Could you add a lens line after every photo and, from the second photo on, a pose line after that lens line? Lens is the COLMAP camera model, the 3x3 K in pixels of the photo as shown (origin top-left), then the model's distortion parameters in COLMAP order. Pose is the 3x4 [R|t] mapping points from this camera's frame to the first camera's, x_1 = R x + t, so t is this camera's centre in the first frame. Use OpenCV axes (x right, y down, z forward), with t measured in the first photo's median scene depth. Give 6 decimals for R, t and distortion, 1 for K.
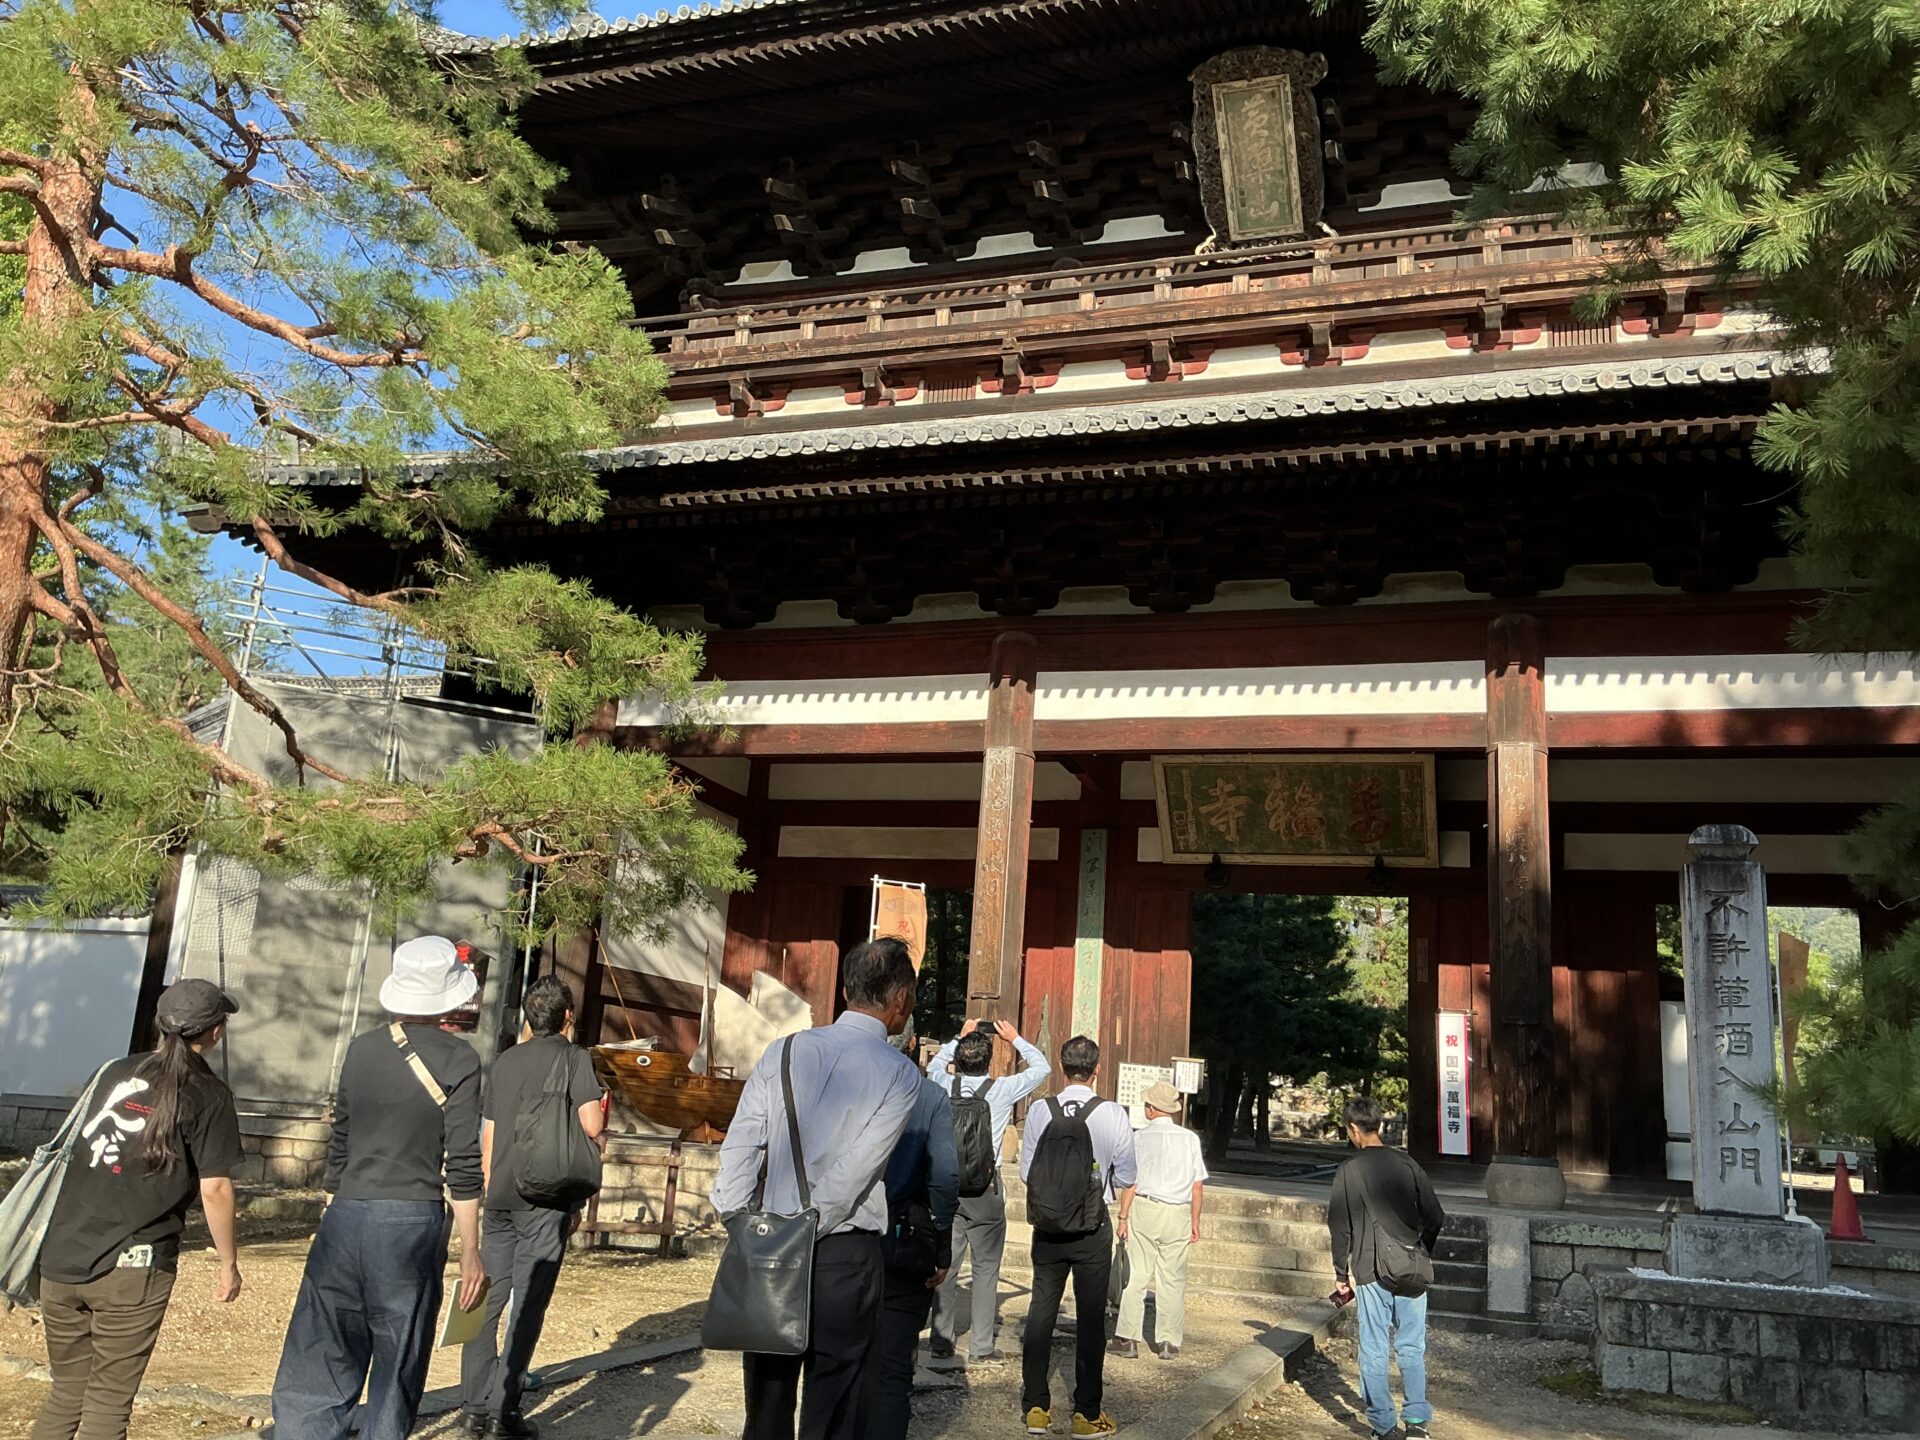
lens RADIAL K [[1580.6, 0, 960.0], [0, 1580.6, 720.0], [0, 0, 1]] dist [0.118458, -0.228390]
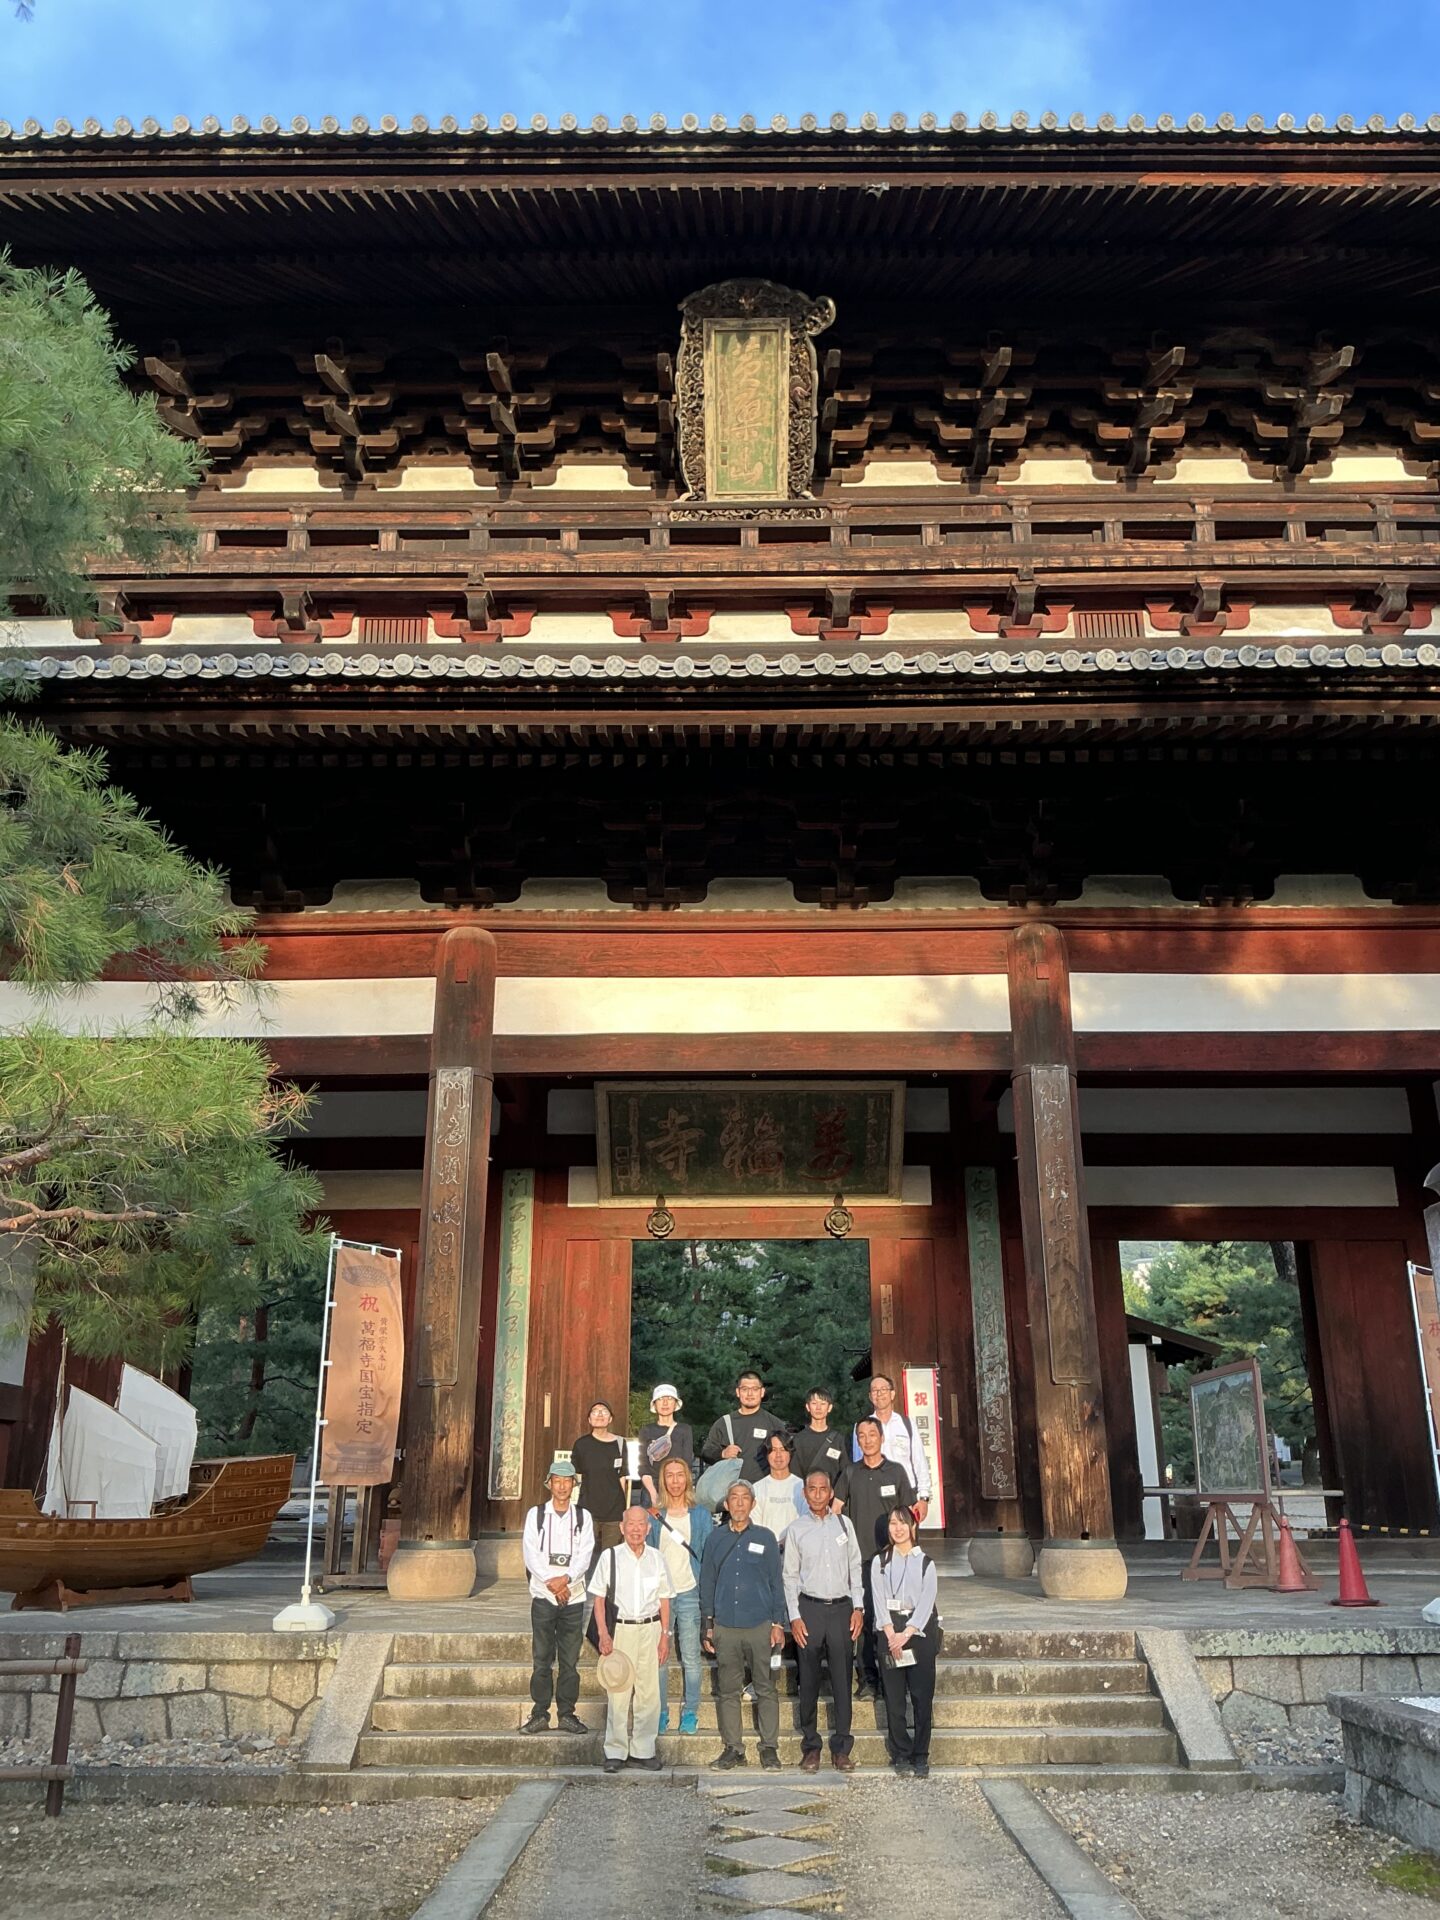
lens RADIAL K [[1580.6, 0, 720.0], [0, 1580.6, 960.0], [0, 0, 1]] dist [0.118458, -0.228390]
pose [[0.948968, 0.028607, 0.314072, -0.101566], [-0.008536, 0.997842, -0.065098, 0.013436], [-0.315257, 0.059095, 0.947165, 0.183726]]
